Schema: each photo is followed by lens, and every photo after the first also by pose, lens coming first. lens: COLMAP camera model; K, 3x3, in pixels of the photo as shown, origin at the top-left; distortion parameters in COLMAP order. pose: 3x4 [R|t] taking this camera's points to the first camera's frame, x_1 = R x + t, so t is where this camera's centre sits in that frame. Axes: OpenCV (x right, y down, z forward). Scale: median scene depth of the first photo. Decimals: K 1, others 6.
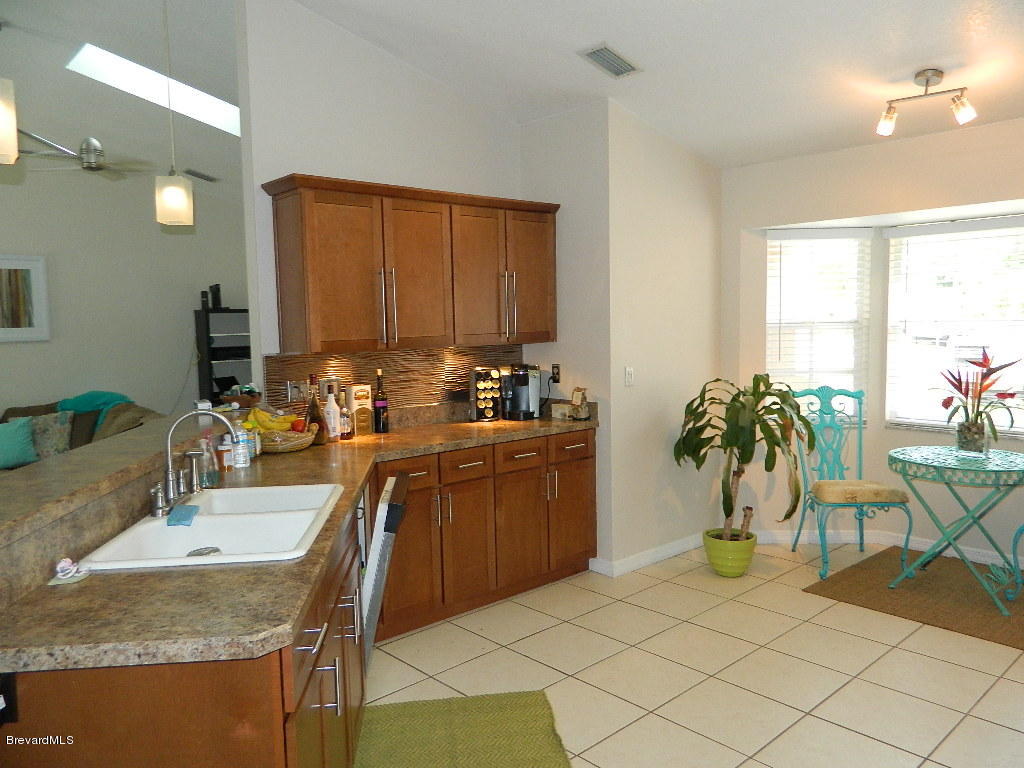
lens RADIAL K [[768.2, 0, 509.9], [0, 768.2, 381.4], [0, 0, 1]] dist [0.012113, 0.003446]
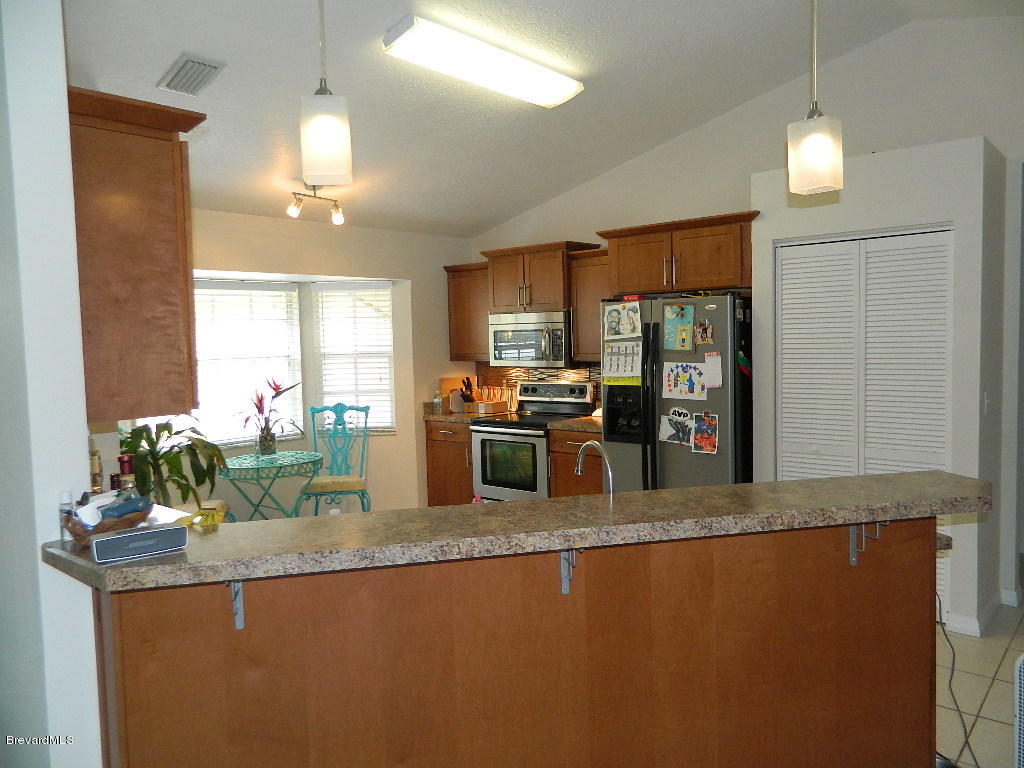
lens RADIAL K [[768.2, 0, 509.9], [0, 768.2, 381.4], [0, 0, 1]] dist [0.012113, 0.003446]
pose [[-0.118684, -0.041007, 0.992085, -0.710466], [0.114132, 0.991961, 0.054655, -0.056656], [-0.986351, 0.119715, -0.113050, 0.661682]]
